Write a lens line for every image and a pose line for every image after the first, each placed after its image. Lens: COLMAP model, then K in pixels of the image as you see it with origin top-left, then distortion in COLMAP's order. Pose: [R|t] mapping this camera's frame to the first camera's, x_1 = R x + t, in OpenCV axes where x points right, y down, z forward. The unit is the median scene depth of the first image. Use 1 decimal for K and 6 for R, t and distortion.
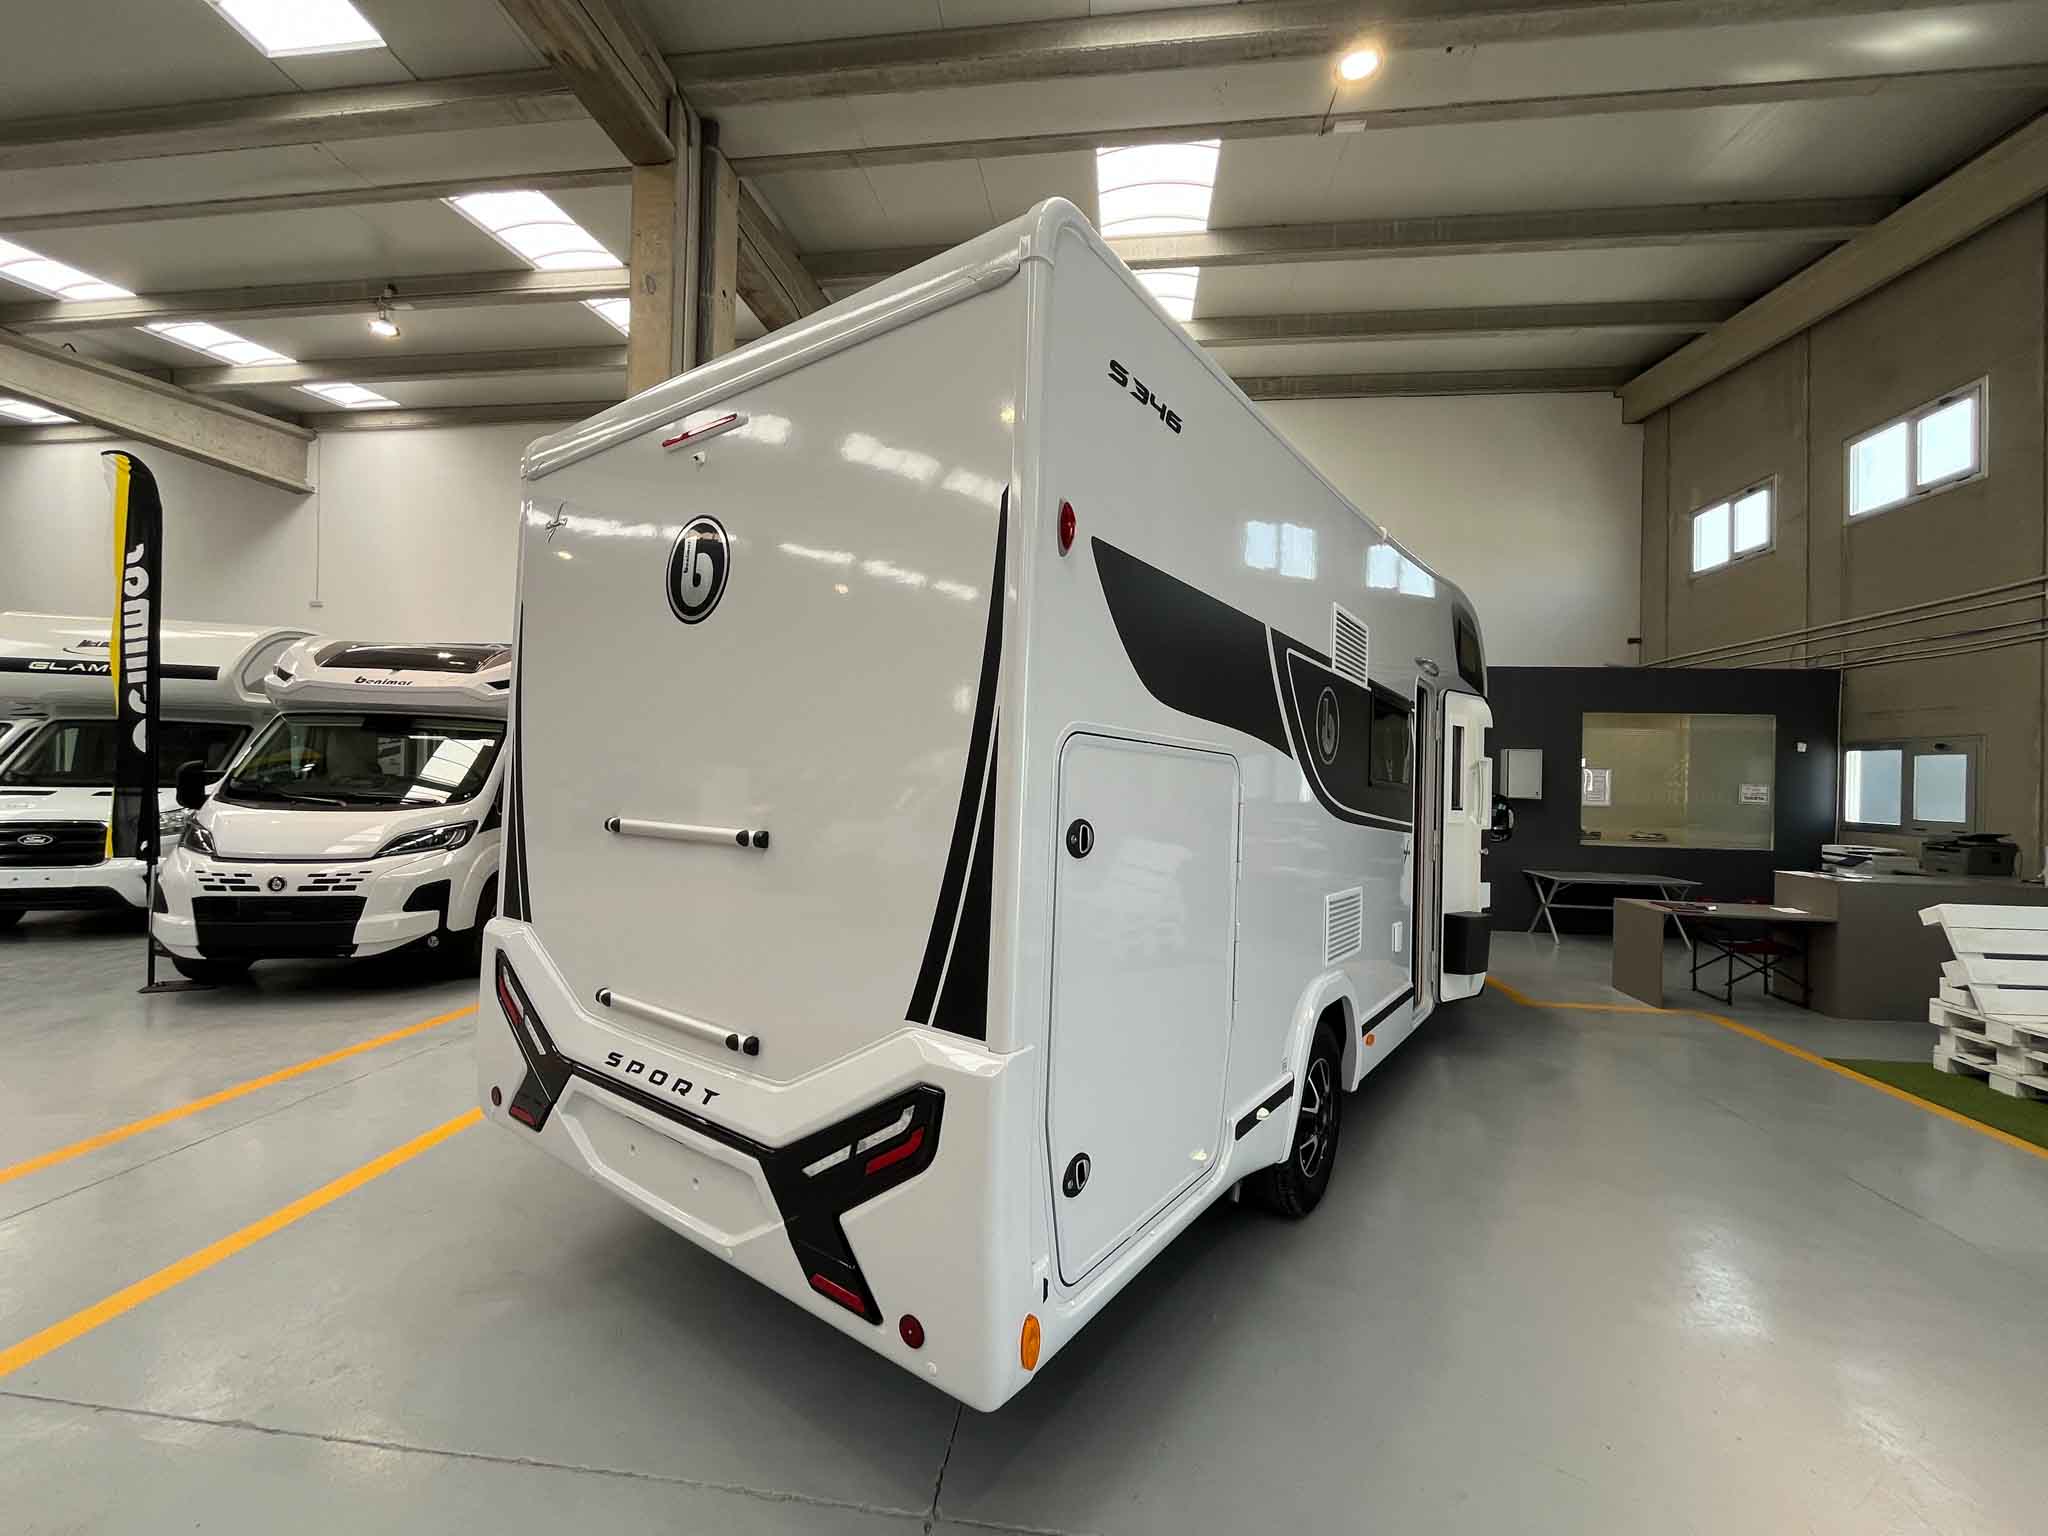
lens RADIAL K [[835.3, 0, 1026.4], [0, 835.3, 765.2], [0, 0, 1]] dist [-0.001628, -0.000331]
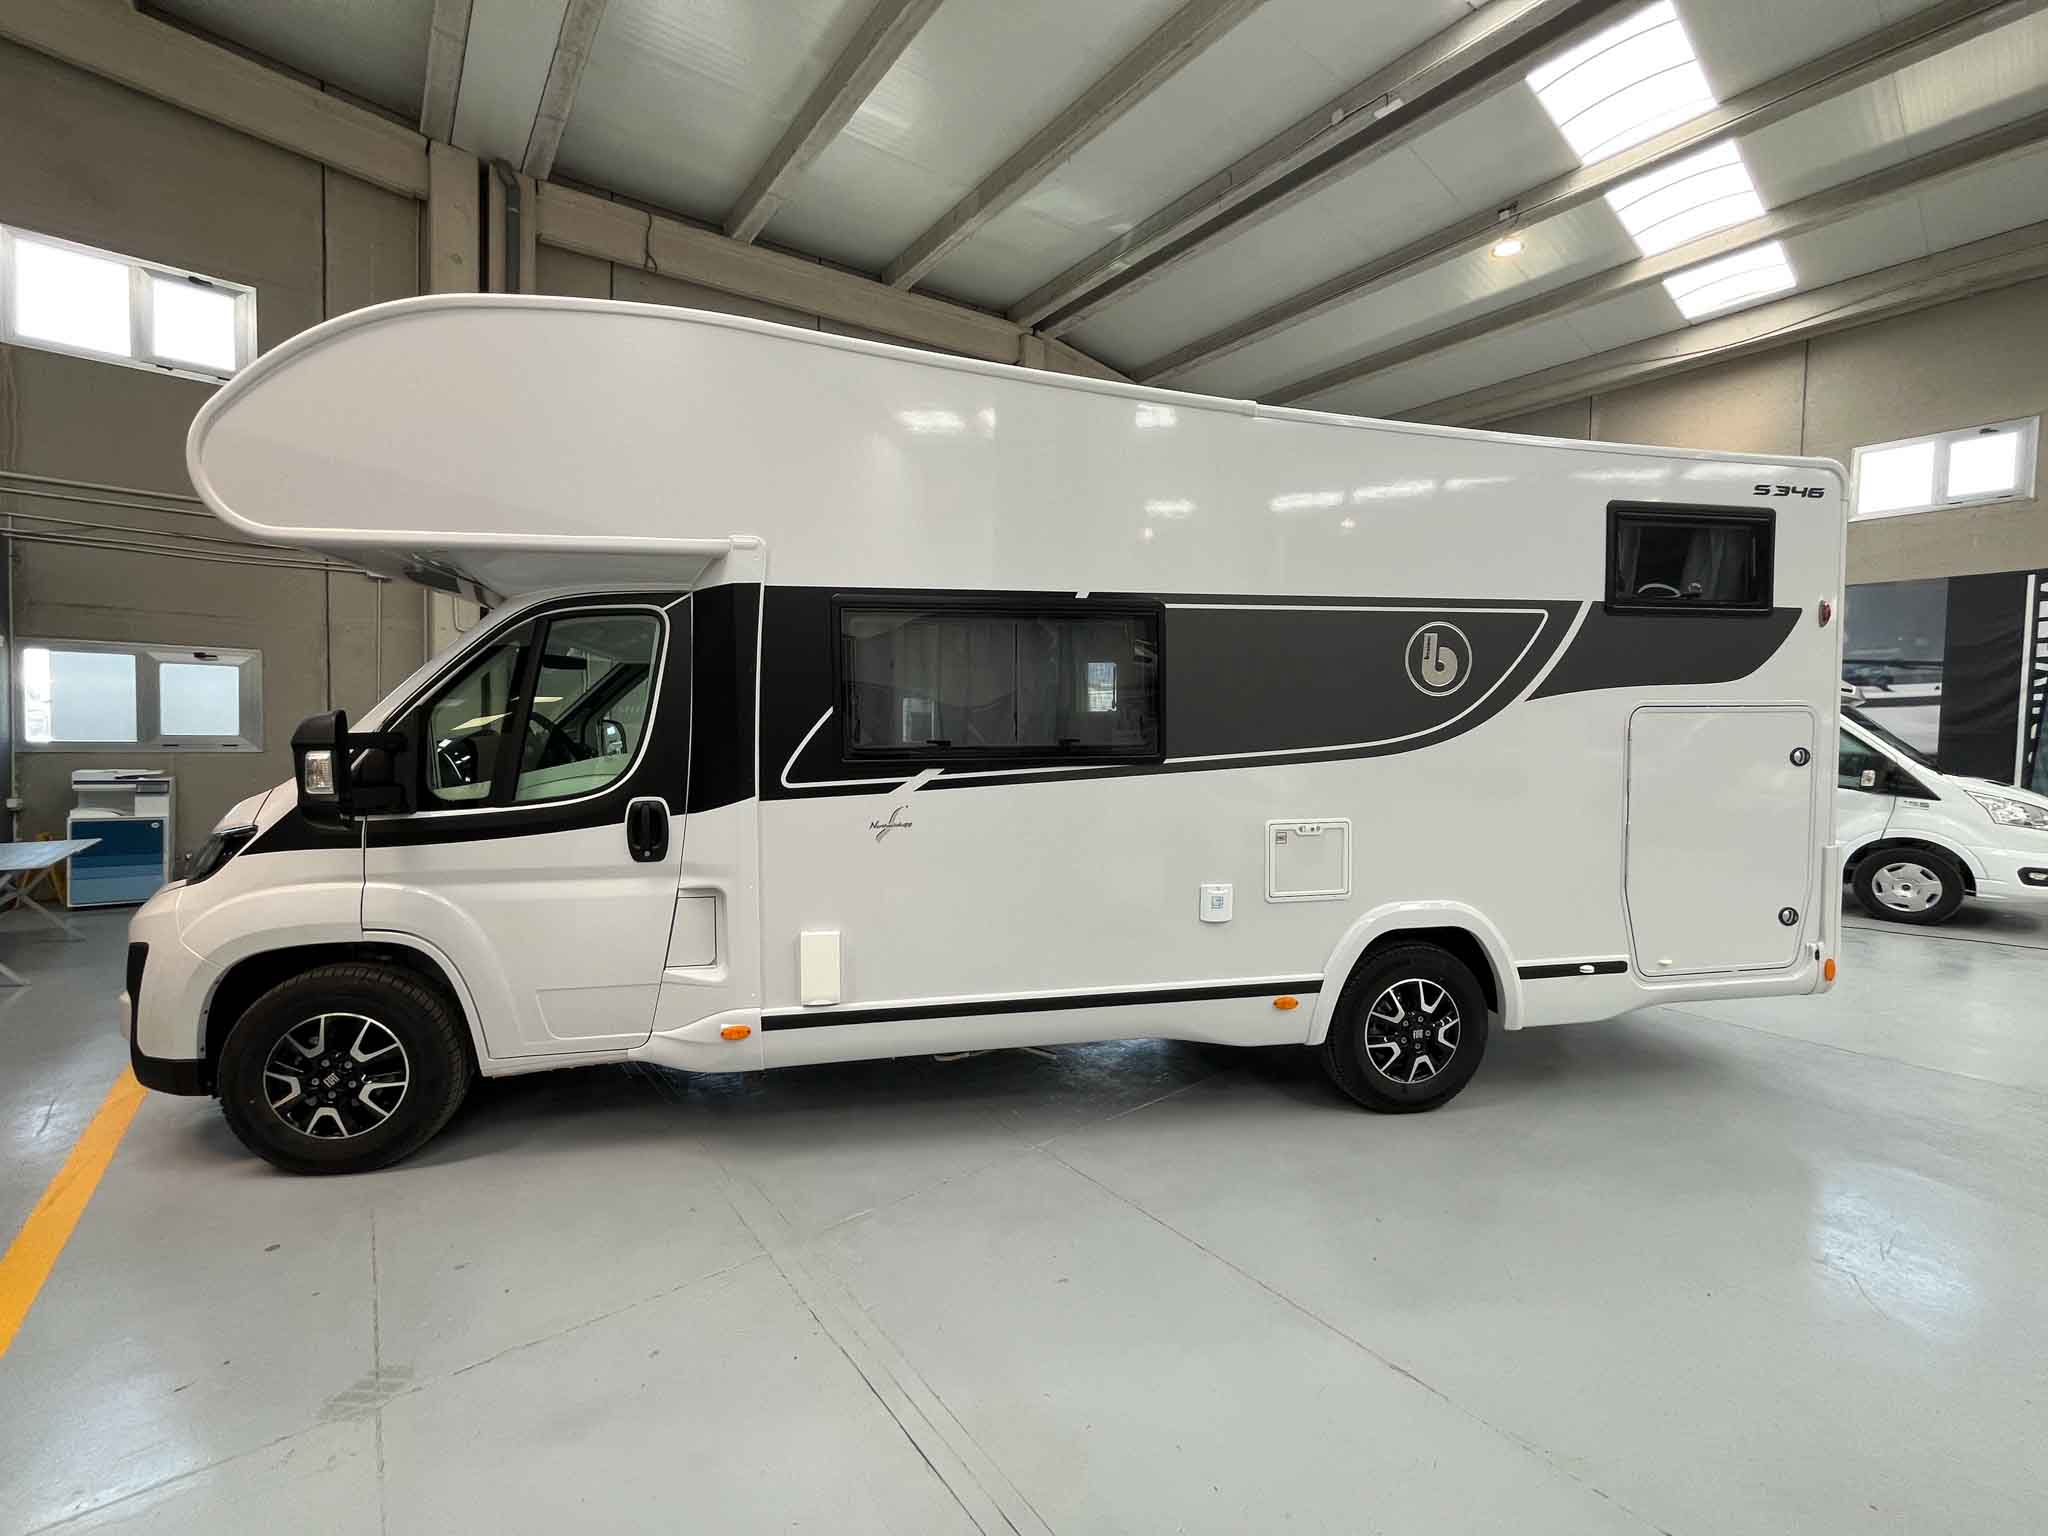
lens RADIAL K [[829.5, 0, 1021.5], [0, 829.5, 757.6], [0, 0, 1]] dist [-0.003349, 0.000370]
pose [[-0.713733, -0.058417, 0.697978, -0.733756], [-0.040372, 0.998290, 0.042268, 0.049563], [-0.699254, 0.001990, -0.714871, 3.288738]]
